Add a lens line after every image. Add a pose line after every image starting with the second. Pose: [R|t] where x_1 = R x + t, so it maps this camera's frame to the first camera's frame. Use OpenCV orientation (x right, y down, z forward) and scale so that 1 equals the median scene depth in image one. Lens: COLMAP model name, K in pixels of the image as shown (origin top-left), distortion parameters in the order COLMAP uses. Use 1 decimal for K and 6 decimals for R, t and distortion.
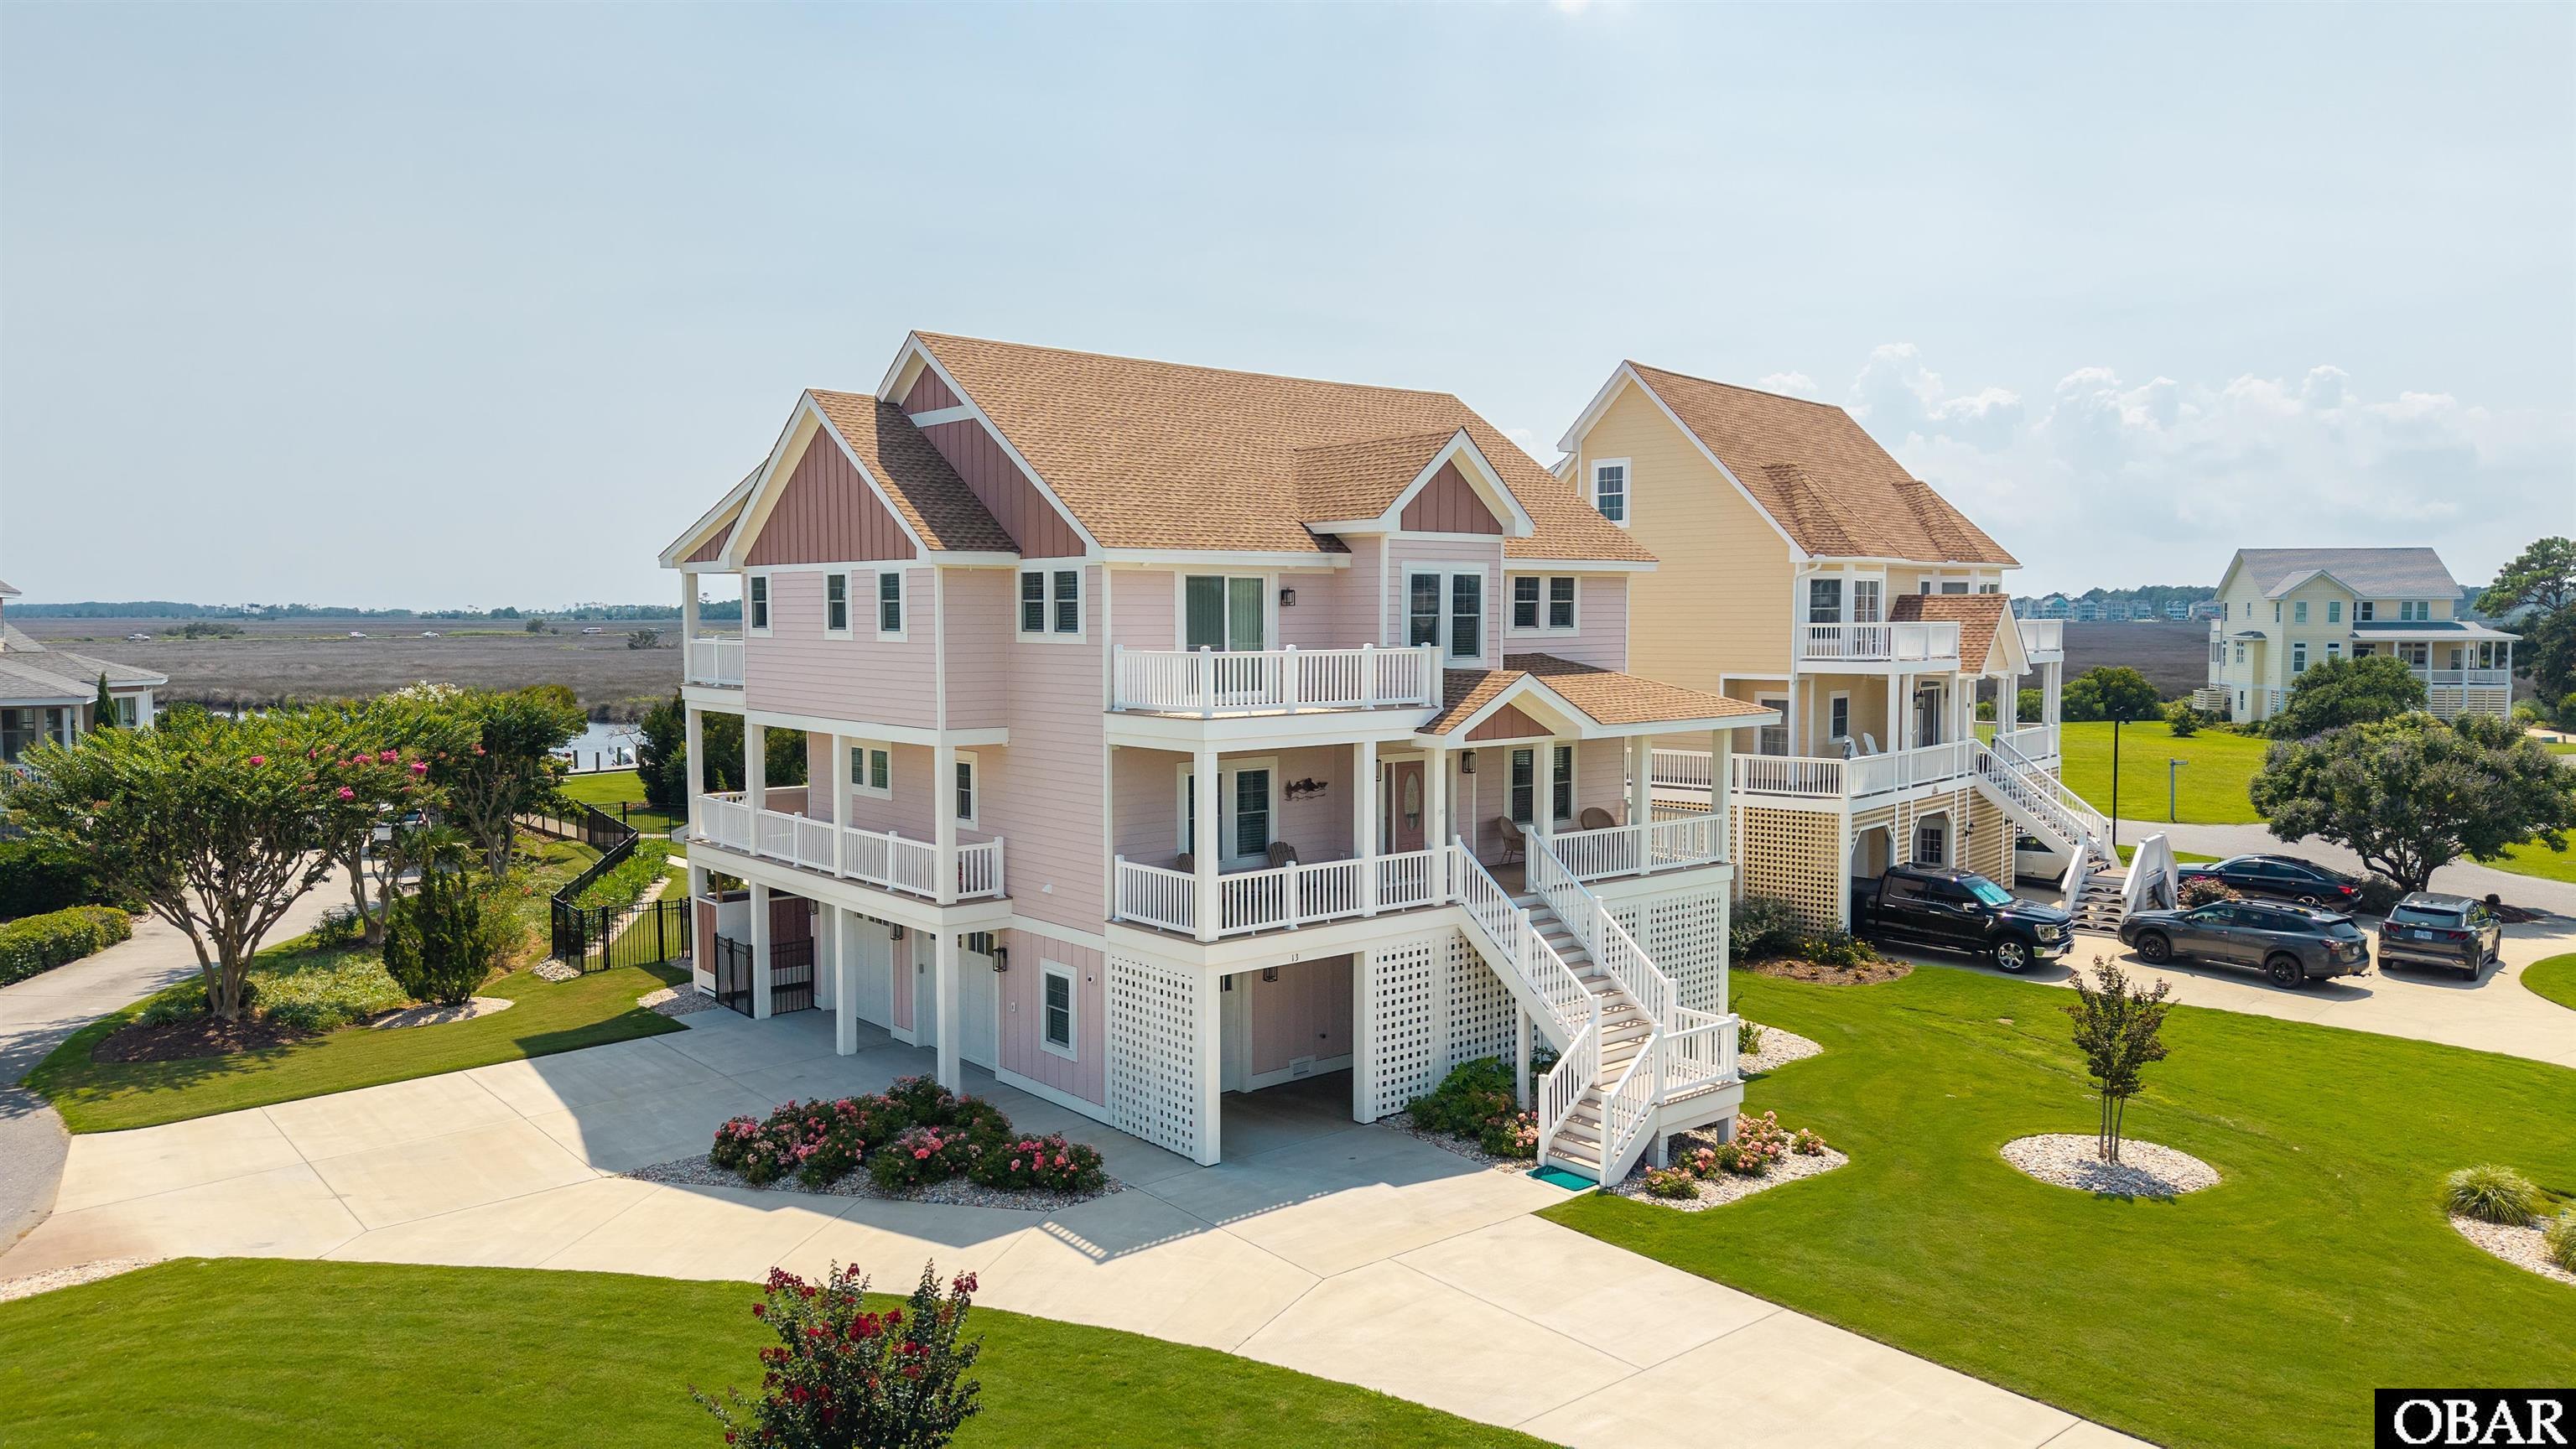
lens RADIAL K [[1773.9, 0, 1302.3], [0, 1773.9, 721.5], [0, 0, 1]] dist [0.037472, -0.046323]
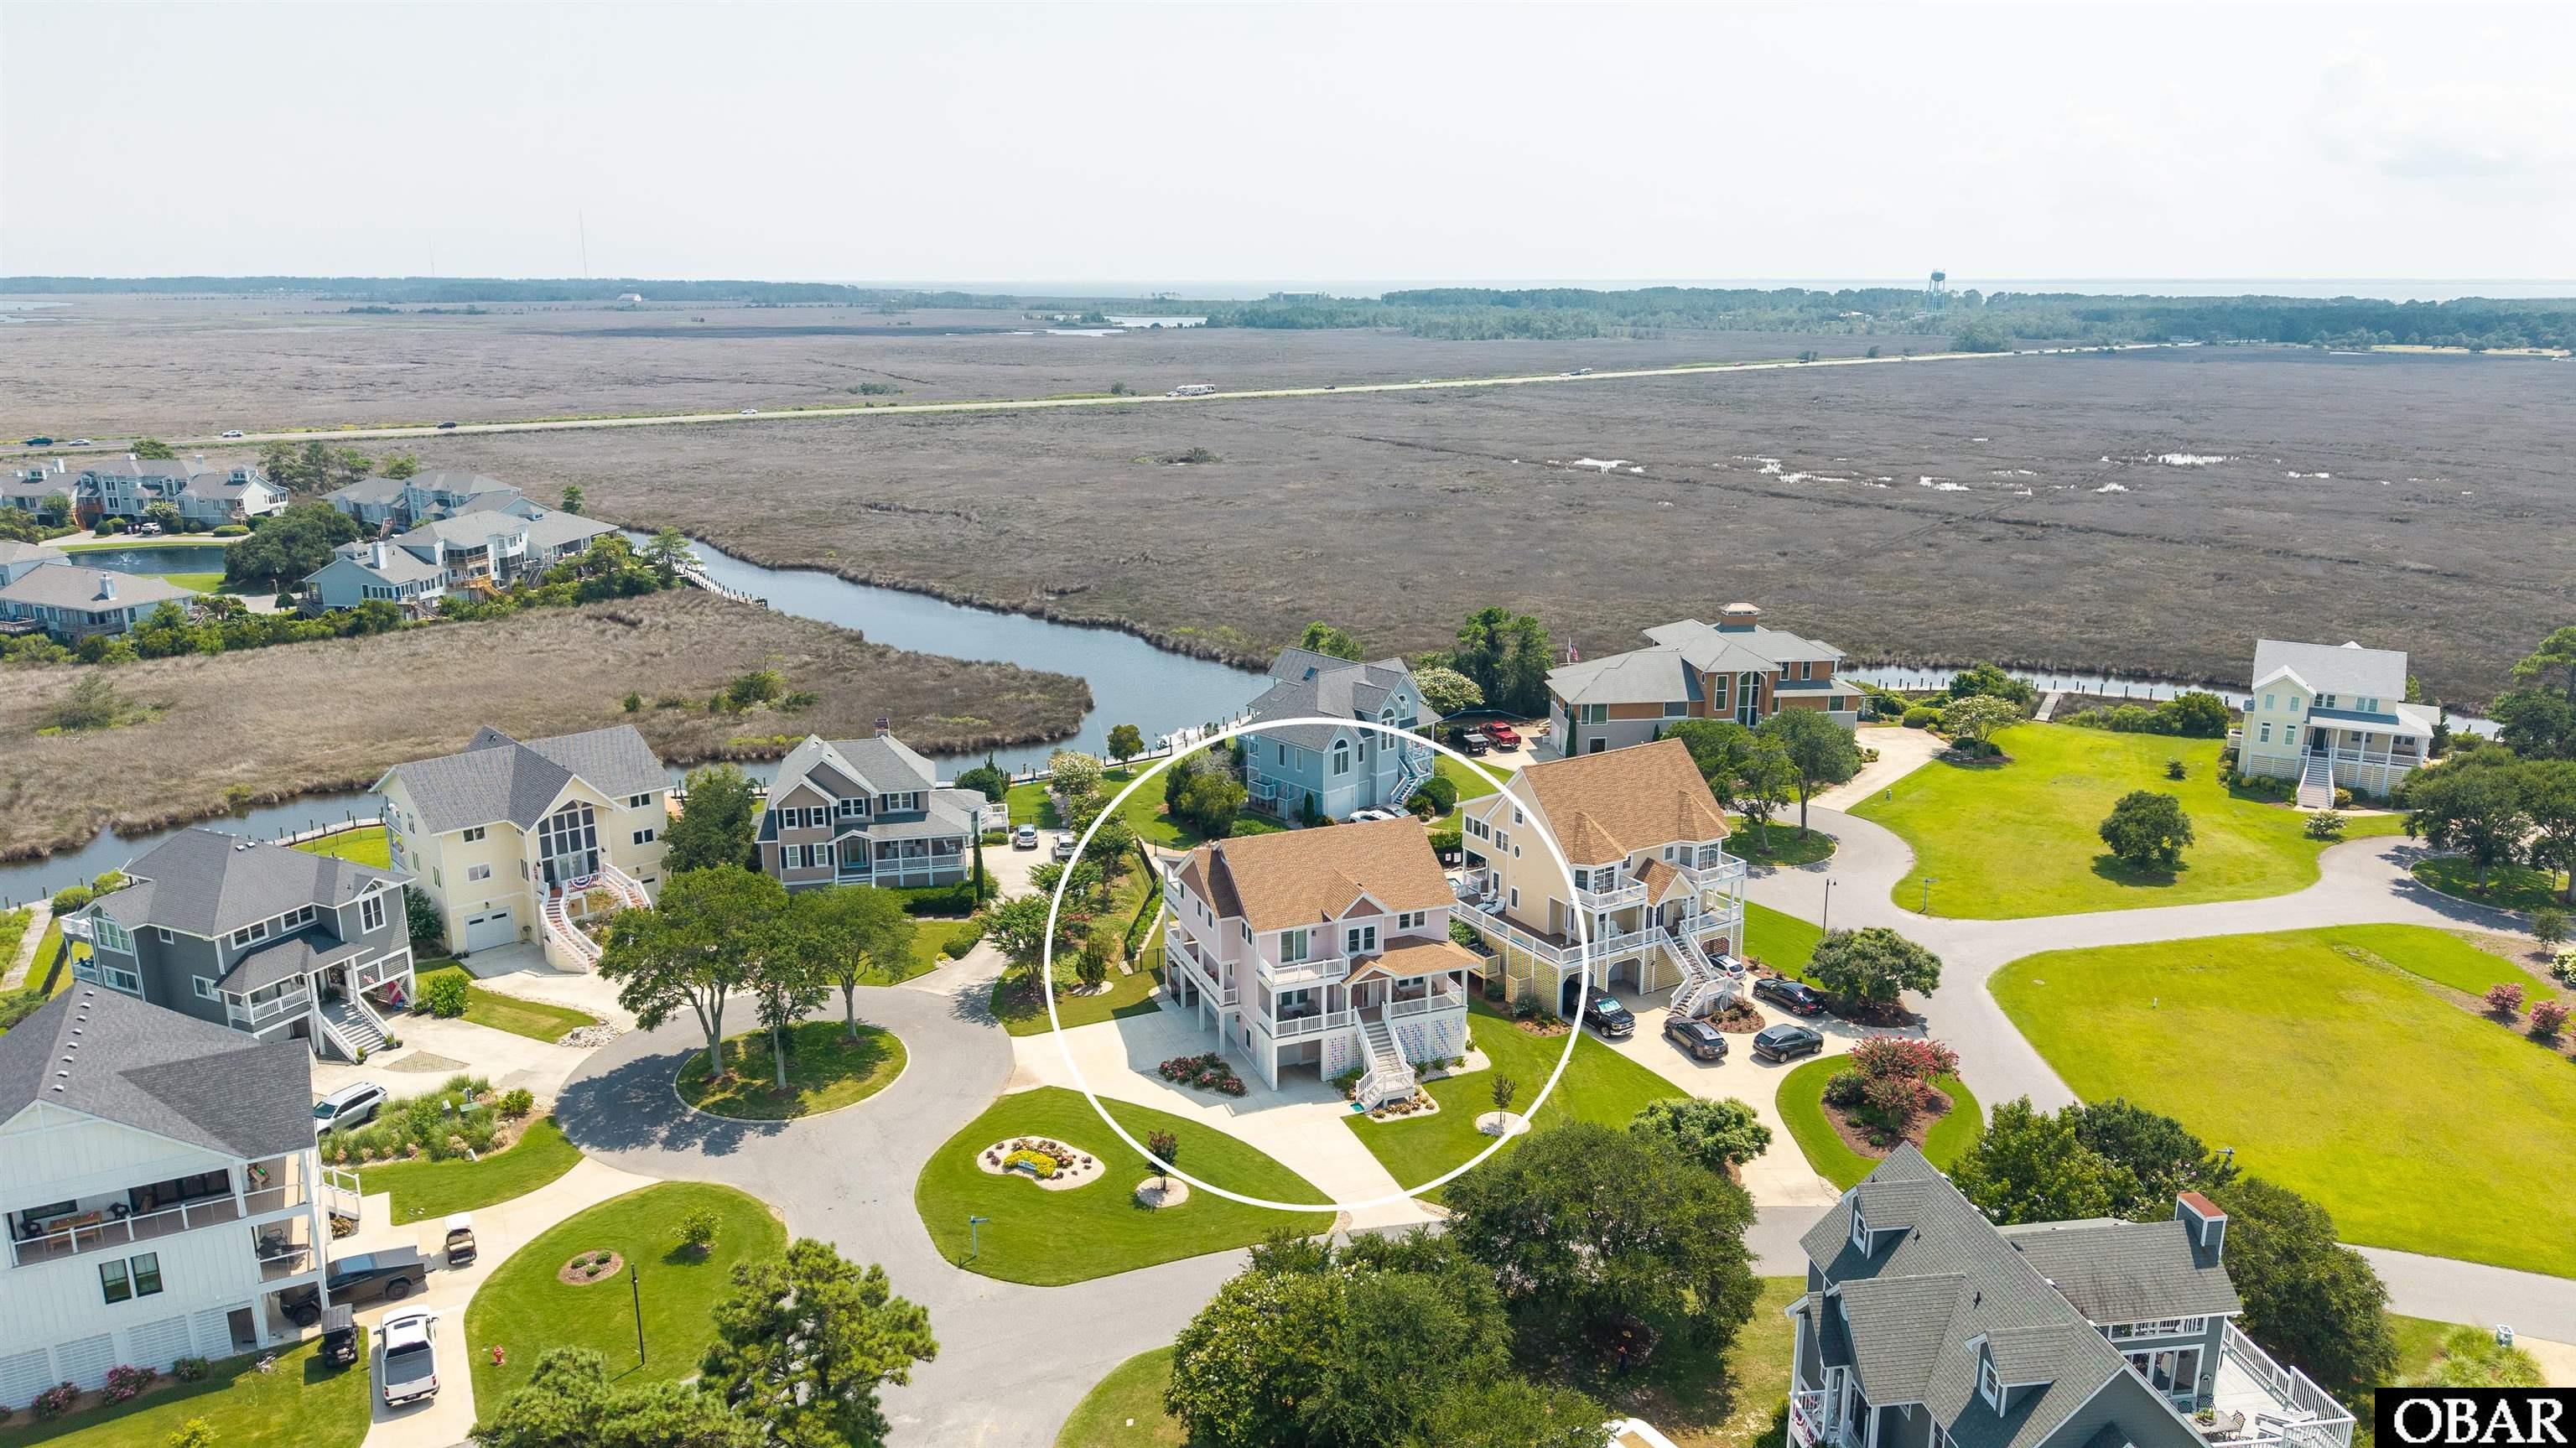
lens RADIAL K [[1773.8, 0, 1288.4], [0, 1773.8, 705.3], [0, 0, 1]] dist [0.037472, -0.046323]
pose [[0.950134, 0.078535, -0.301792, 0.998417], [-0.025205, 0.983942, 0.176698, -1.170984], [0.310823, -0.160280, 0.936856, -2.315184]]
